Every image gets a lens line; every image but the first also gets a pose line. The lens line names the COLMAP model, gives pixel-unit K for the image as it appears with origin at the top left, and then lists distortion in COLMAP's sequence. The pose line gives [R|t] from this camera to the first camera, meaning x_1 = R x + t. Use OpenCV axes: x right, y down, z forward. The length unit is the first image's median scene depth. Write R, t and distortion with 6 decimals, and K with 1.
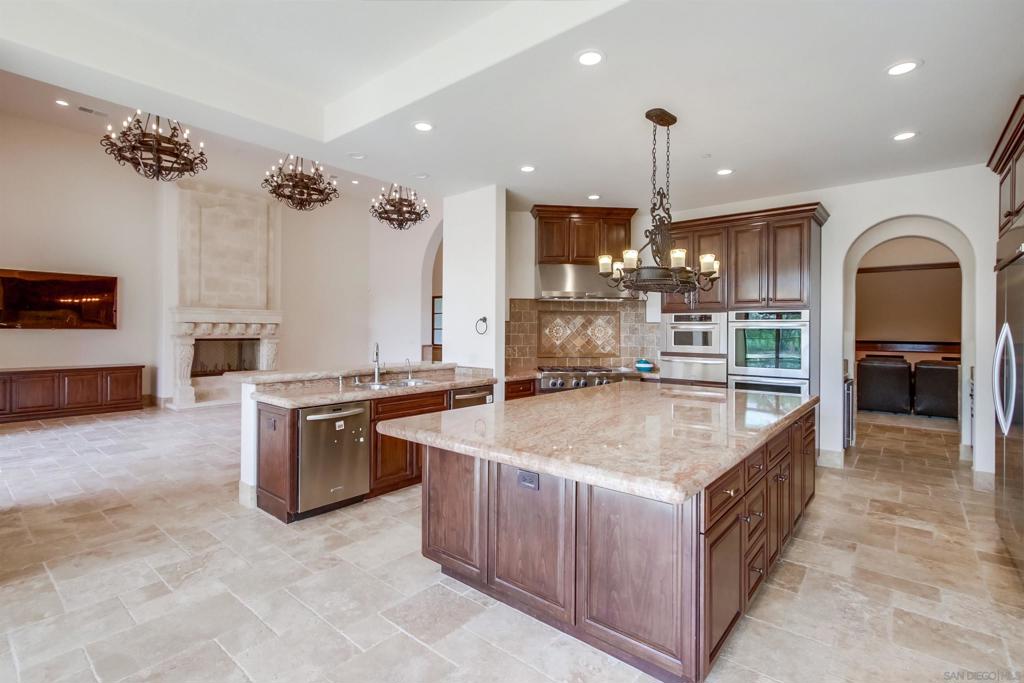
lens RADIAL K [[480.5, 0, 509.3], [0, 480.5, 333.3], [0, 0, 1]] dist [-0.000949, 0.000612]
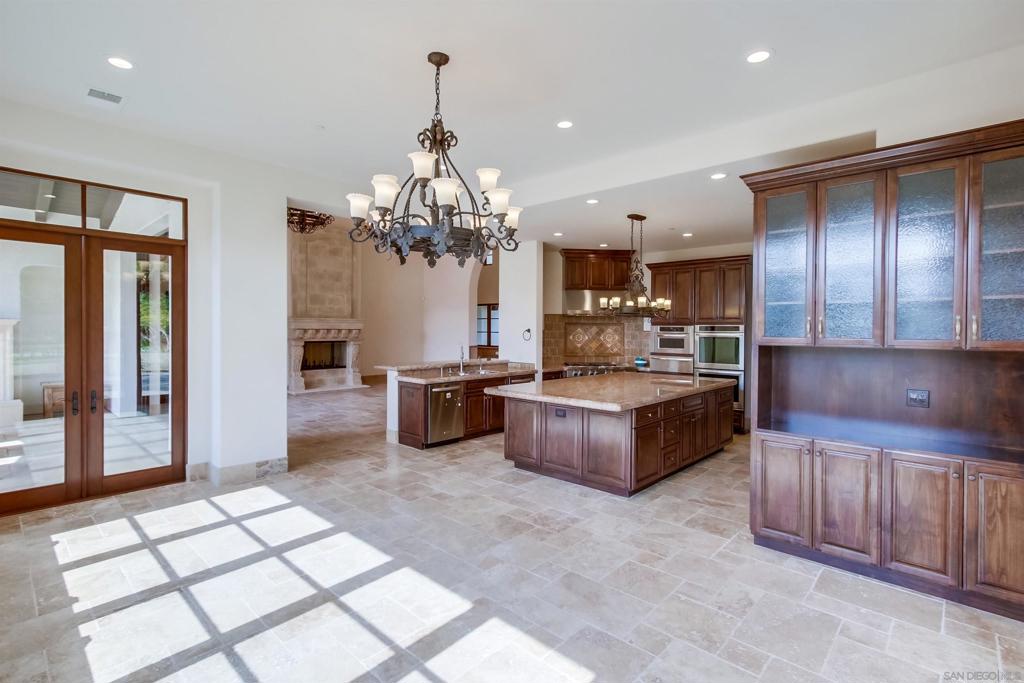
lens RADIAL K [[480.5, 0, 511.8], [0, 480.5, 340.6], [0, 0, 1]] dist [-0.000949, 0.000612]
pose [[0.998819, 0.001024, -0.048581, -0.029926], [-0.000189, 0.999852, 0.017175, -0.021321], [0.048591, -0.017145, 0.998672, -0.460532]]
